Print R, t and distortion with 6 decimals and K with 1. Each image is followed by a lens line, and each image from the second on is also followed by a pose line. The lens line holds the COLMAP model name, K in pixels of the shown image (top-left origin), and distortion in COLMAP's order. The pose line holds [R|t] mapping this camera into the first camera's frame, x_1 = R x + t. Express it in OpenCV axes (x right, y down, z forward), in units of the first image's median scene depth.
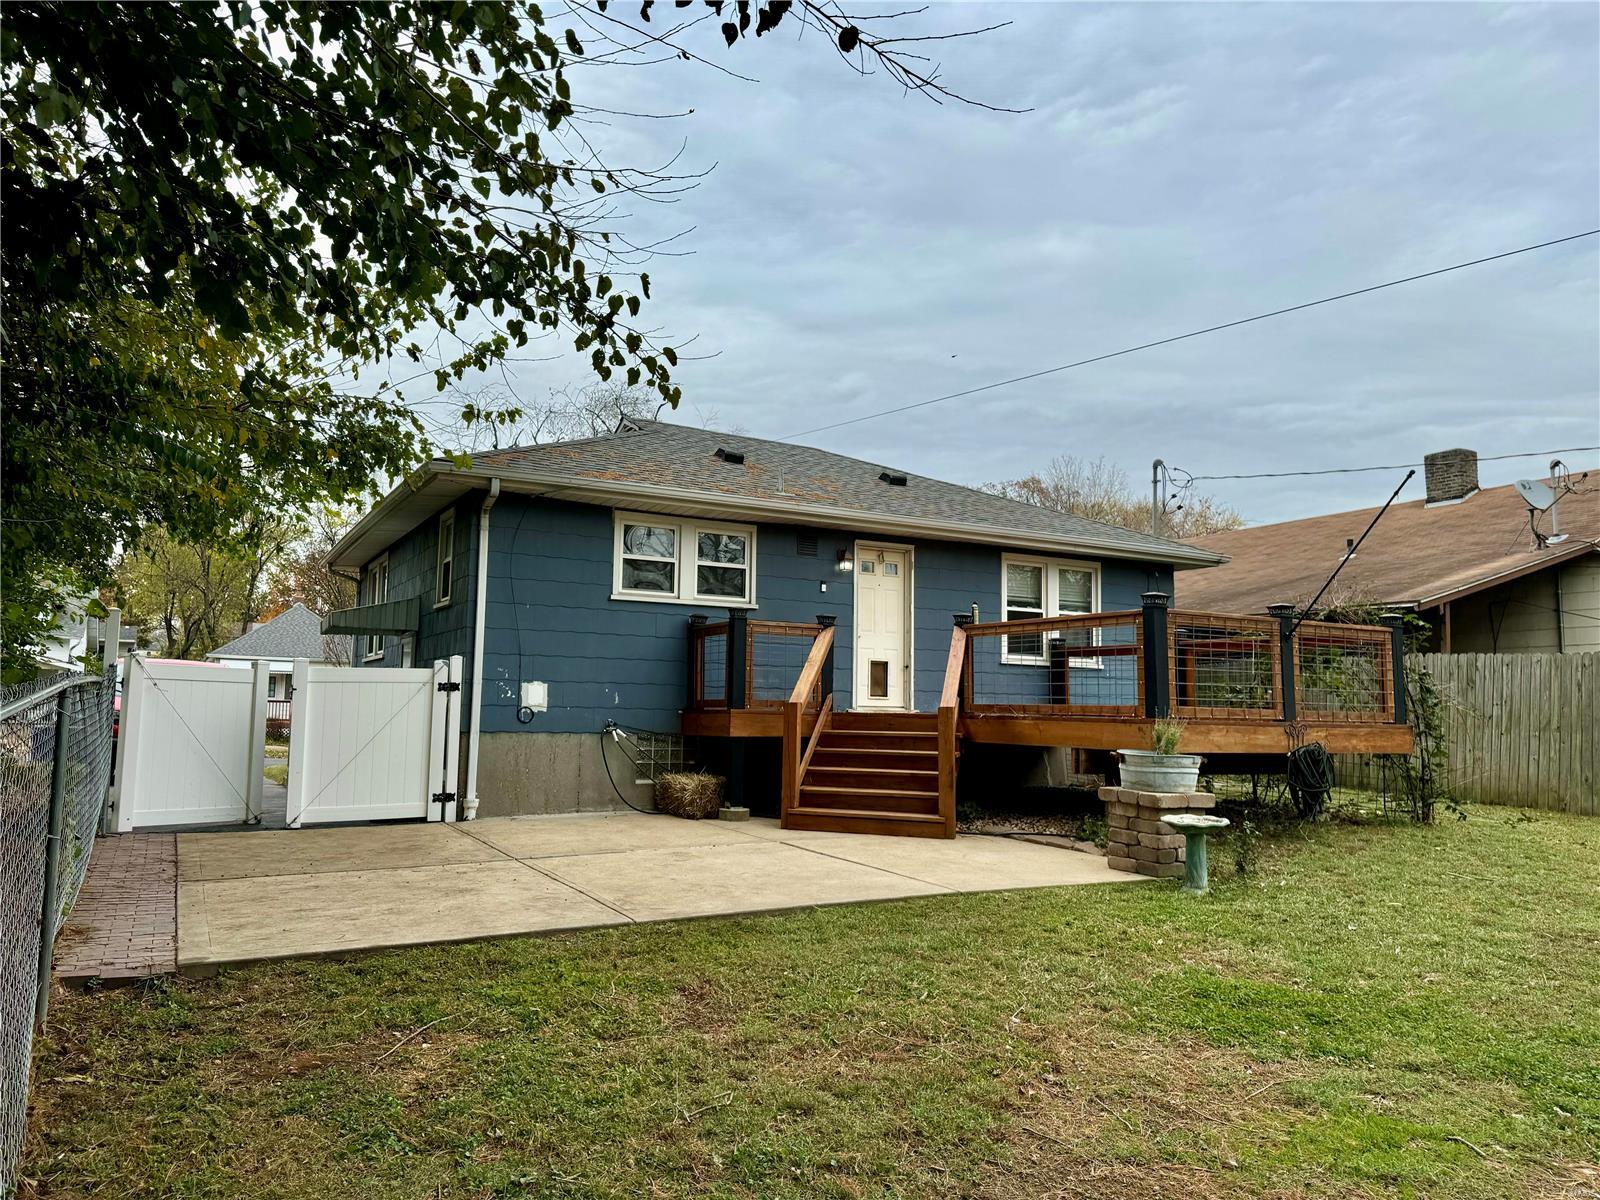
lens RADIAL K [[1134.2, 0, 800.0], [0, 1134.2, 600.0], [0, 0, 1]] dist [0.084274, -0.100855]
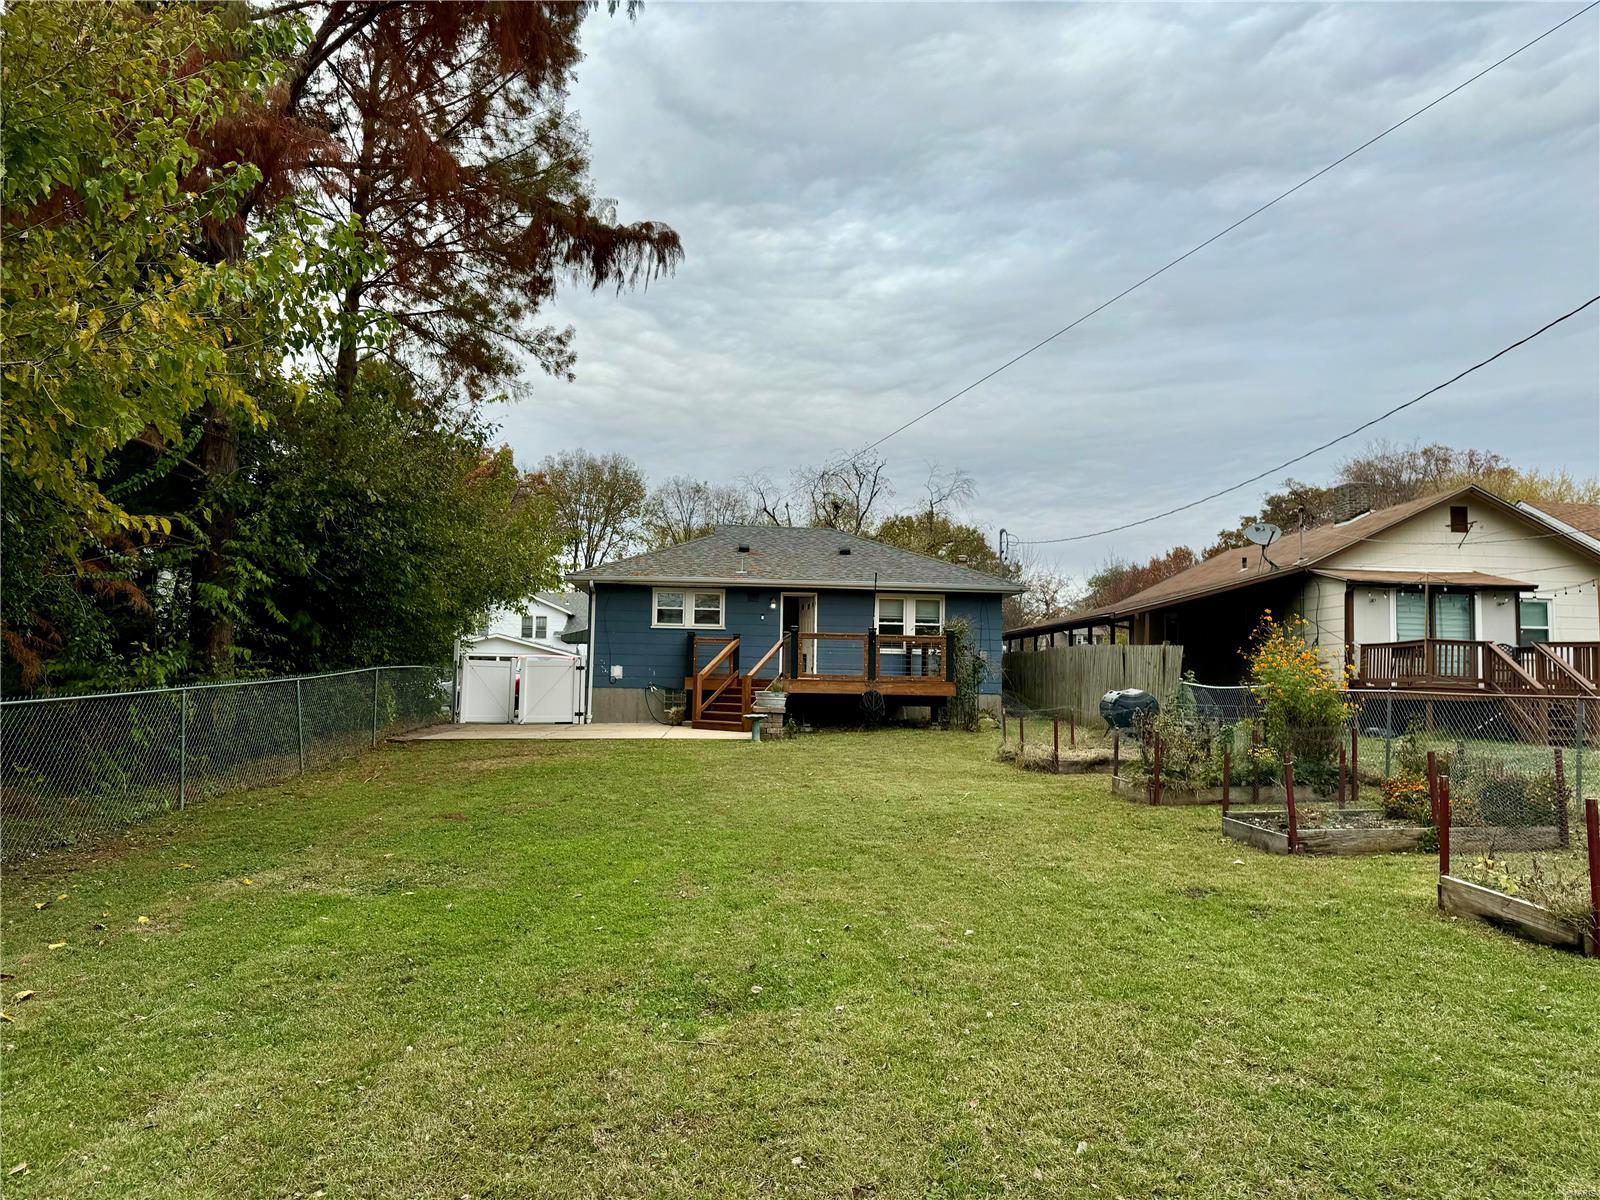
lens RADIAL K [[1134.2, 0, 800.0], [0, 1134.2, 600.0], [0, 0, 1]] dist [0.084274, -0.100855]
pose [[0.889232, -0.036384, -0.456007, 1.095485], [0.040491, 0.999180, -0.000764, -0.041396], [0.455660, -0.017785, 0.889976, -0.829218]]
